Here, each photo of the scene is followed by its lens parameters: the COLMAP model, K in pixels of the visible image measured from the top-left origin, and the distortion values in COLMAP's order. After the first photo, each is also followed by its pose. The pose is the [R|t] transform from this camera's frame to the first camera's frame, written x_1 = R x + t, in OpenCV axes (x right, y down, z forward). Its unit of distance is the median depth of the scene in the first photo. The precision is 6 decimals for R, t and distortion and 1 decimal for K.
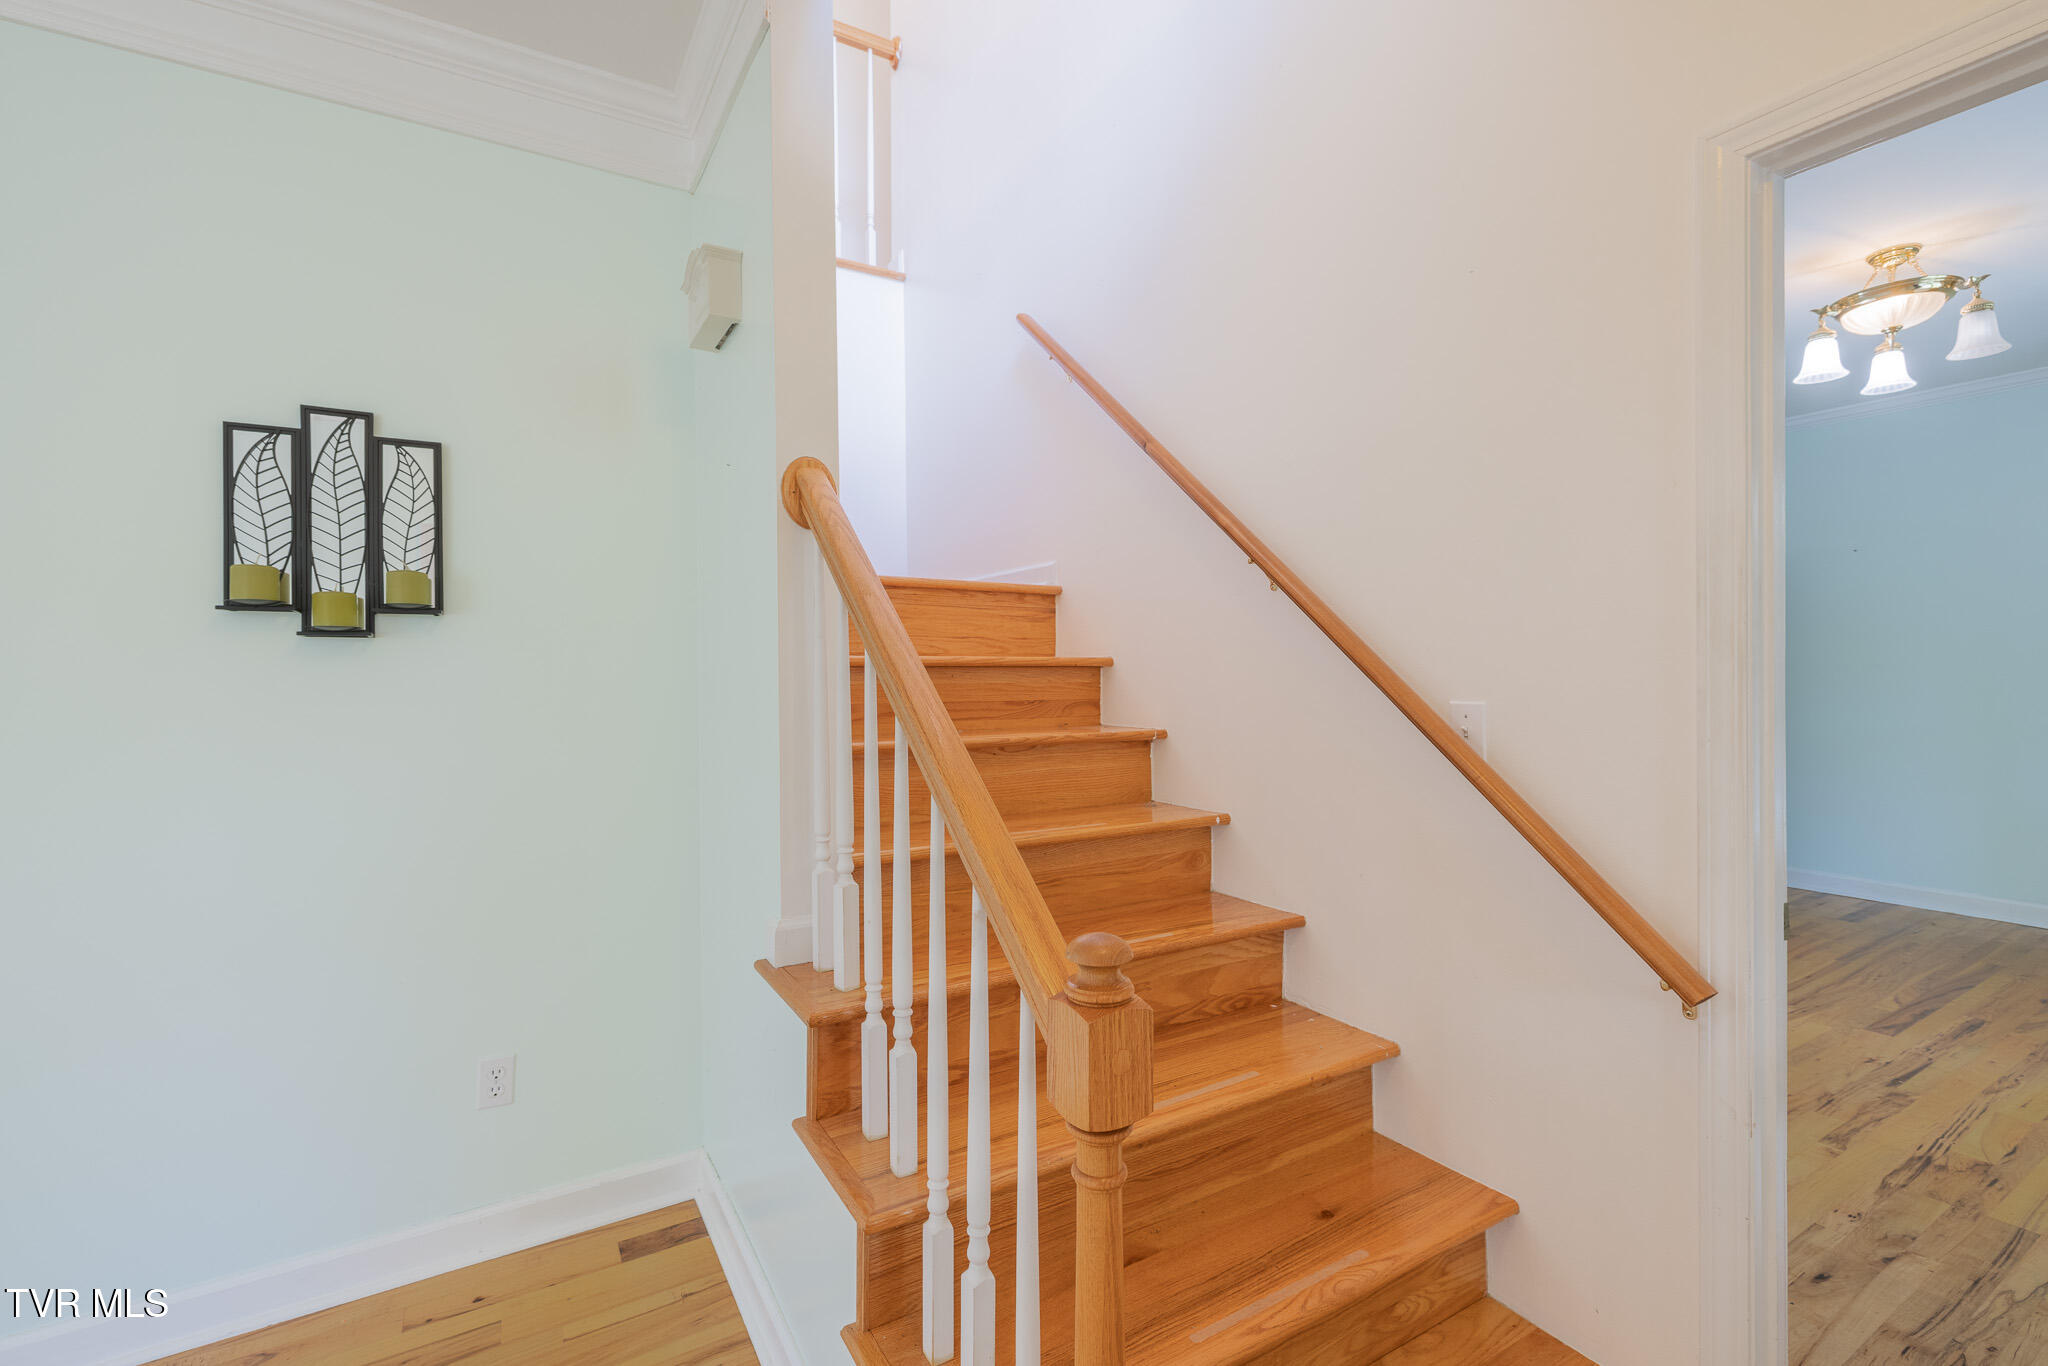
lens RADIAL K [[892.0, 0, 1017.3], [0, 892.0, 668.4], [0, 0, 1]] dist [0.000647, -0.000098]
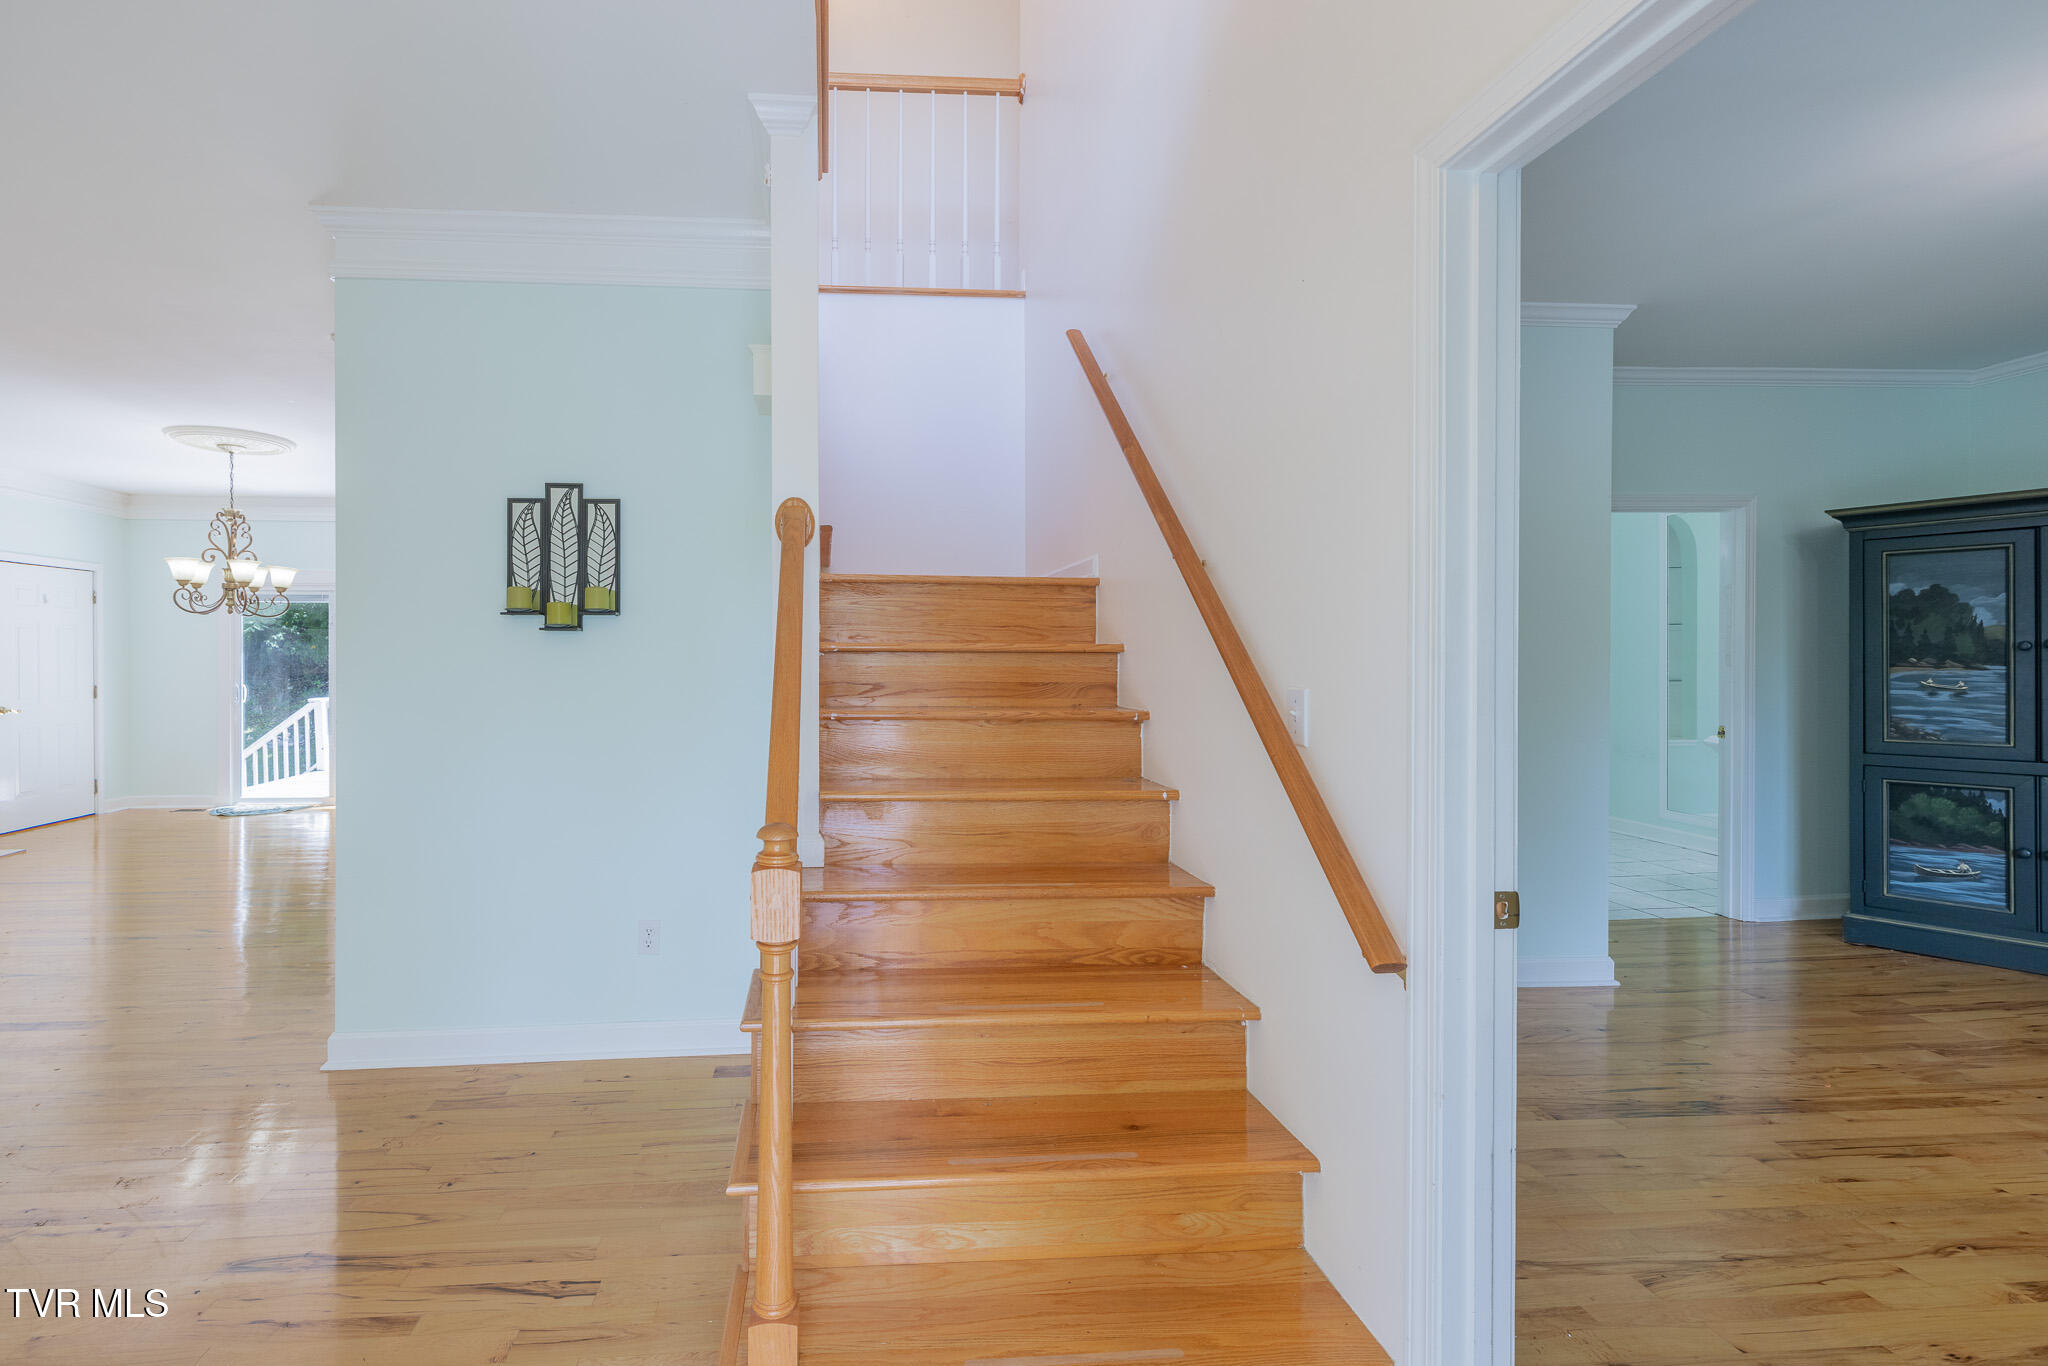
lens RADIAL K [[915.7, 0, 866.2], [0, 915.7, 653.4], [0, 0, 1]] dist [0.000816, 0.000028]
pose [[0.884601, 0.005330, -0.466318, 0.439127], [-0.004755, 0.999986, 0.002409, -0.002722], [0.466324, 0.000086, 0.884614, -0.156954]]
